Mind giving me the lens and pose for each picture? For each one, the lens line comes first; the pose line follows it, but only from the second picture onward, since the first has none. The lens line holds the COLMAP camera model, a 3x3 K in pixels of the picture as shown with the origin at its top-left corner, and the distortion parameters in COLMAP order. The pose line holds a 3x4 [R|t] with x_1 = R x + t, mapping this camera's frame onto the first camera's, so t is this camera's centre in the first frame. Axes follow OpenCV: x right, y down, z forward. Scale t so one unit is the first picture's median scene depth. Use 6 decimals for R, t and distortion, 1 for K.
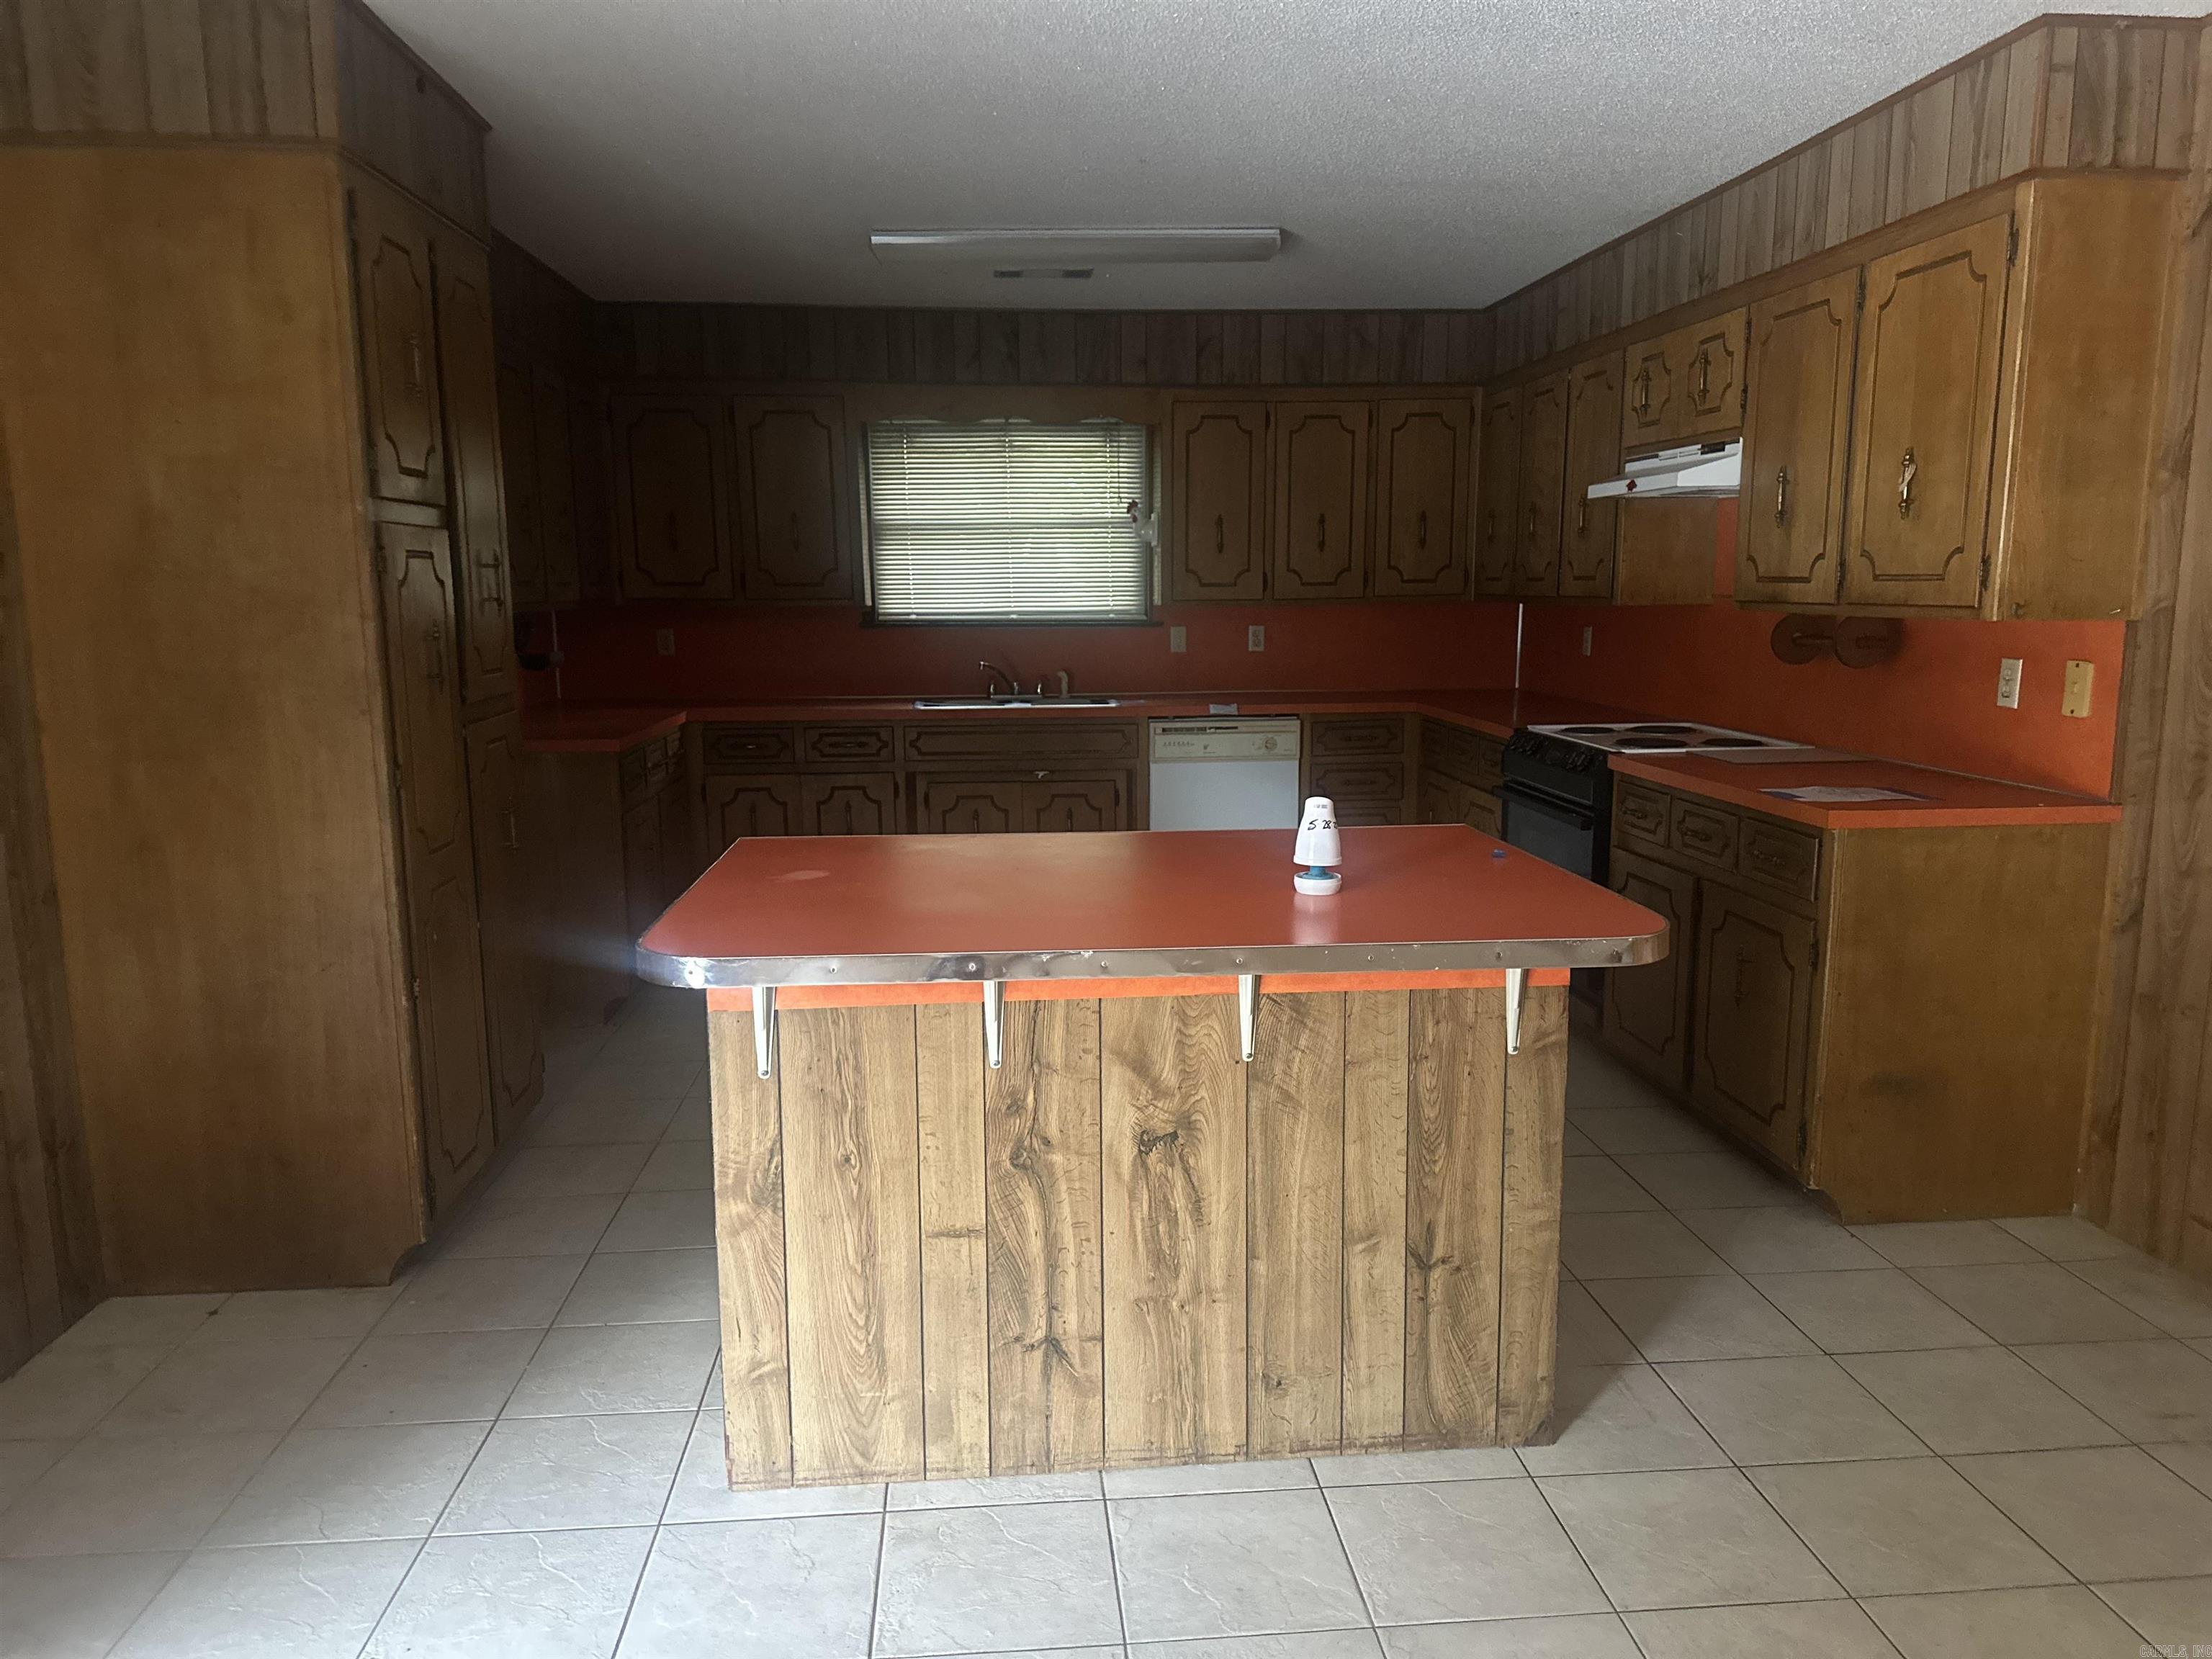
lens RADIAL K [[1536.0, 0, 1083.3], [0, 1536.0, 828.3], [0, 0, 1]] dist [0.126000, -0.194030]
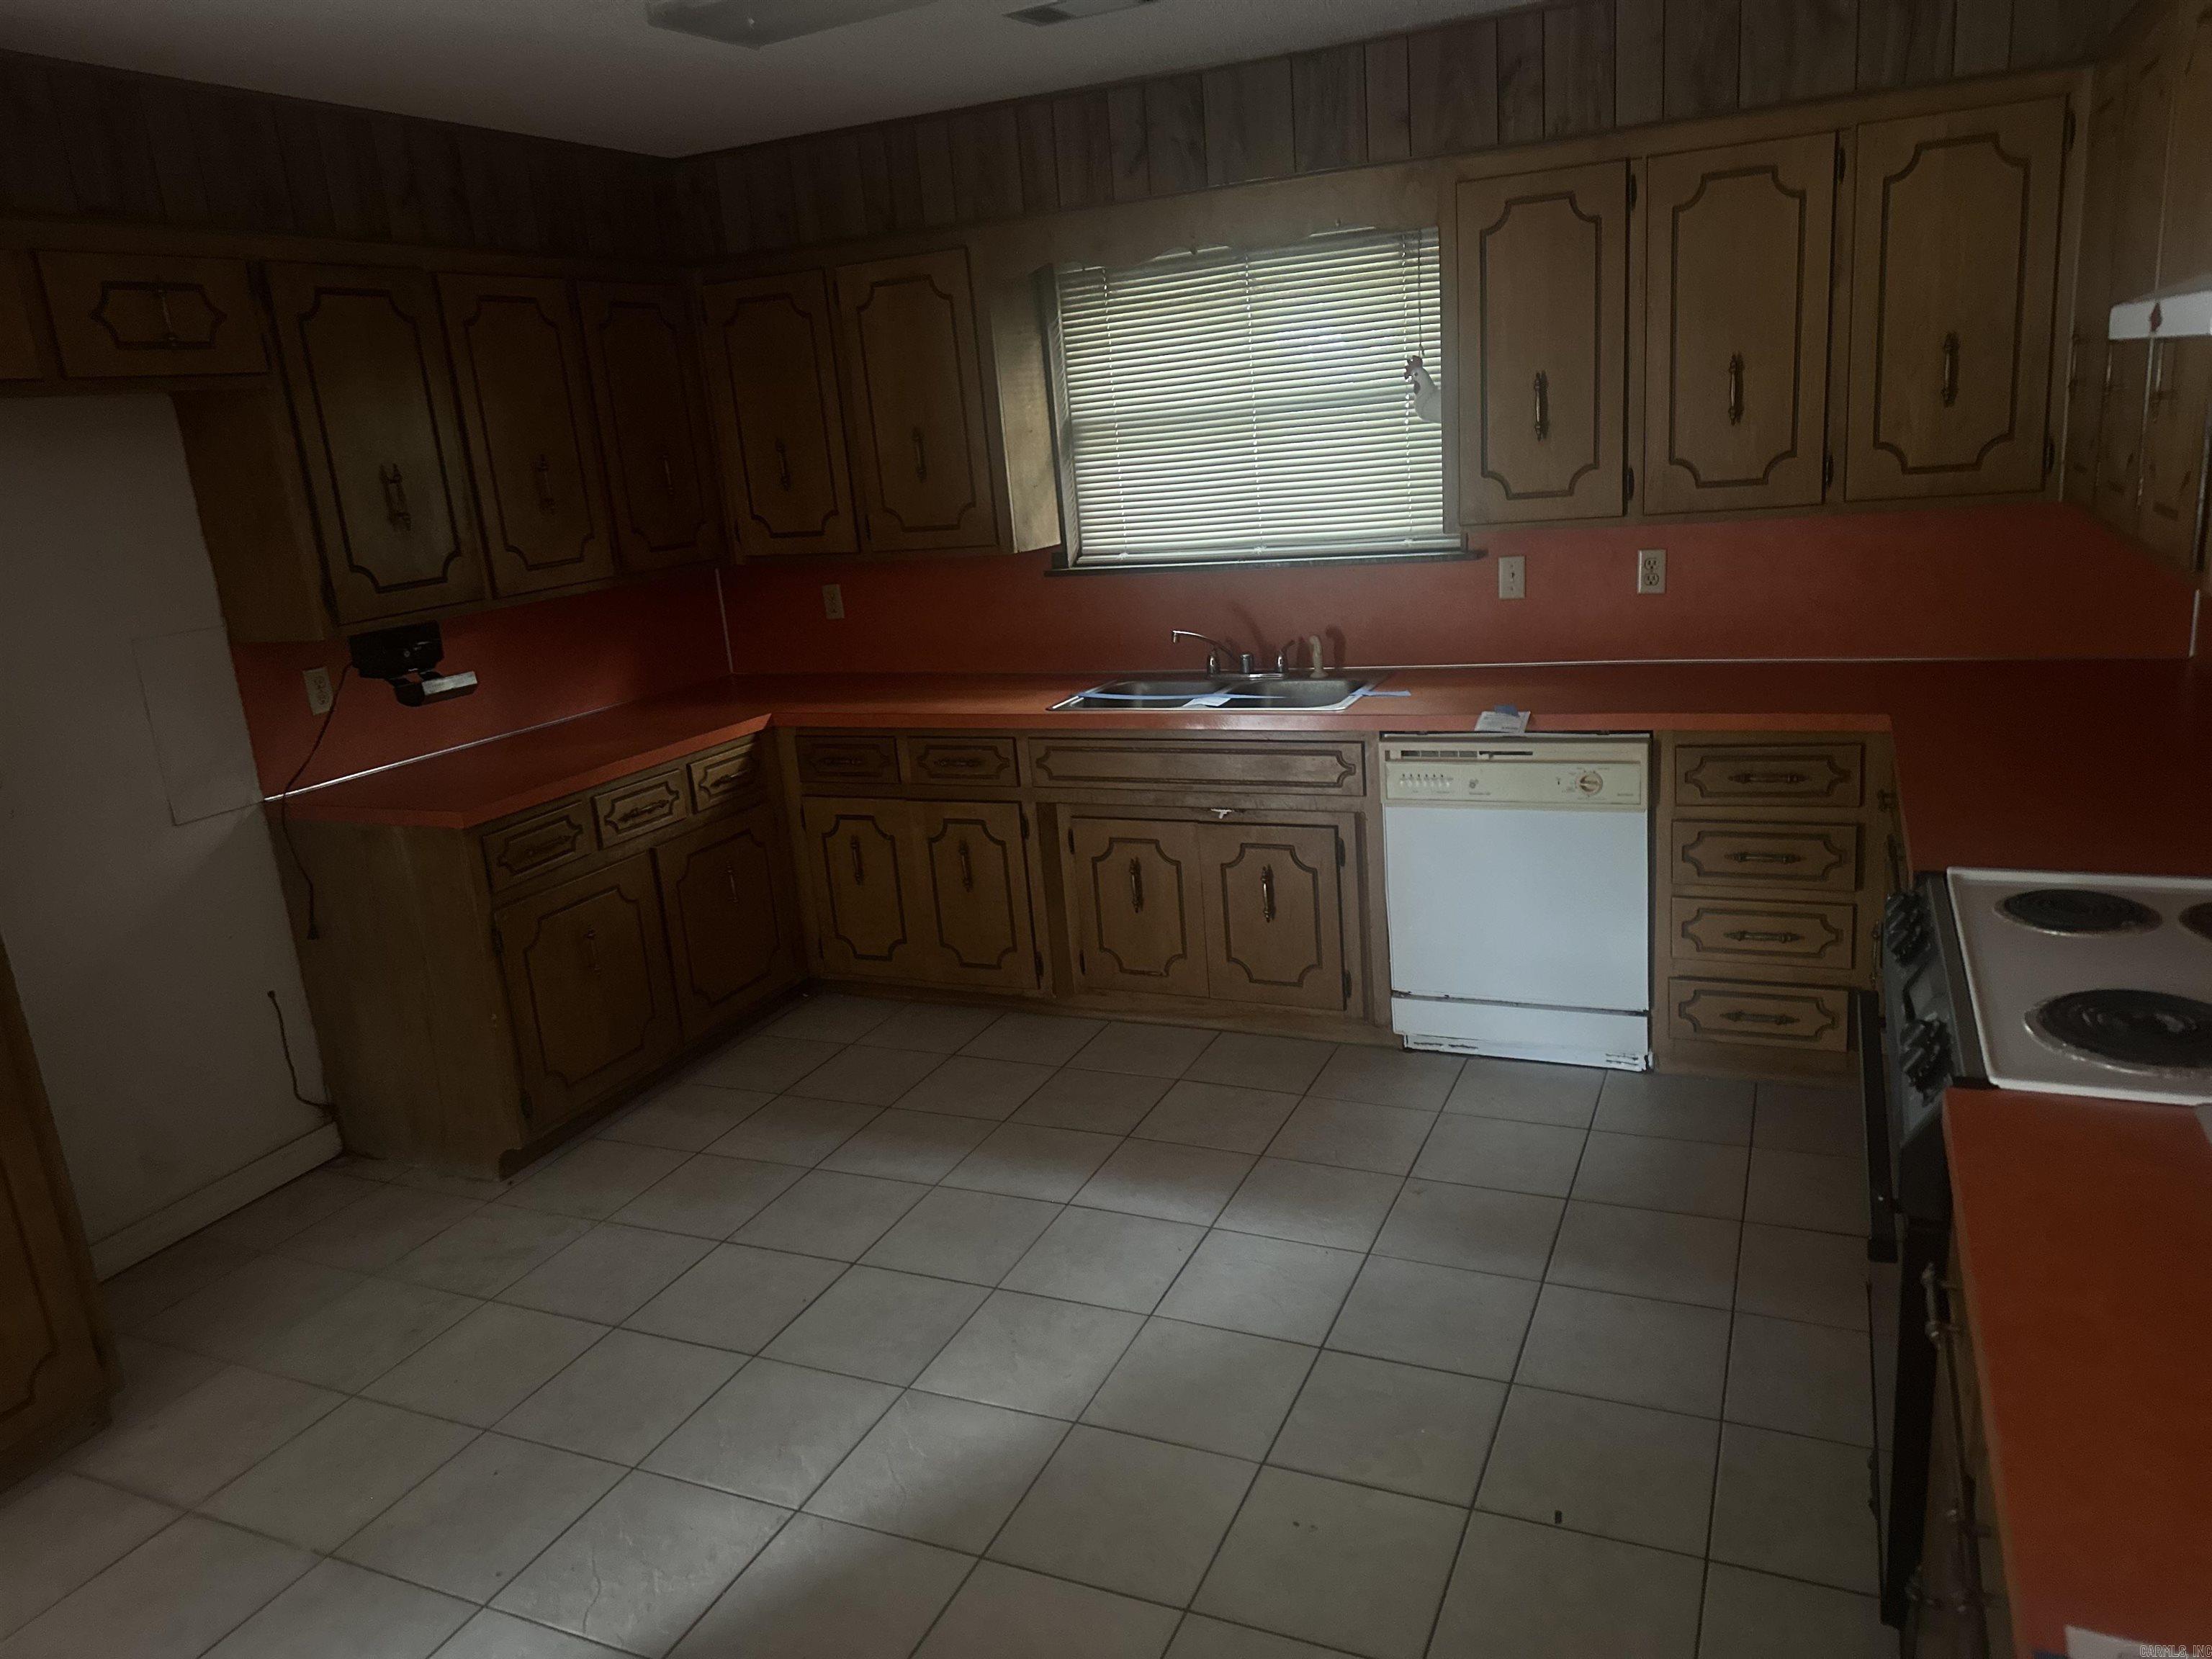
lens RADIAL K [[1519.0, 0, 1106.0], [0, 1519.0, 829.5], [0, 0, 1]] dist [0.031636, -0.049186]
pose [[0.876148, 0.060258, -0.478261, 0.232320], [0.002107, 0.991668, 0.128804, -0.109392], [0.482038, -0.113859, 0.868721, 0.414102]]
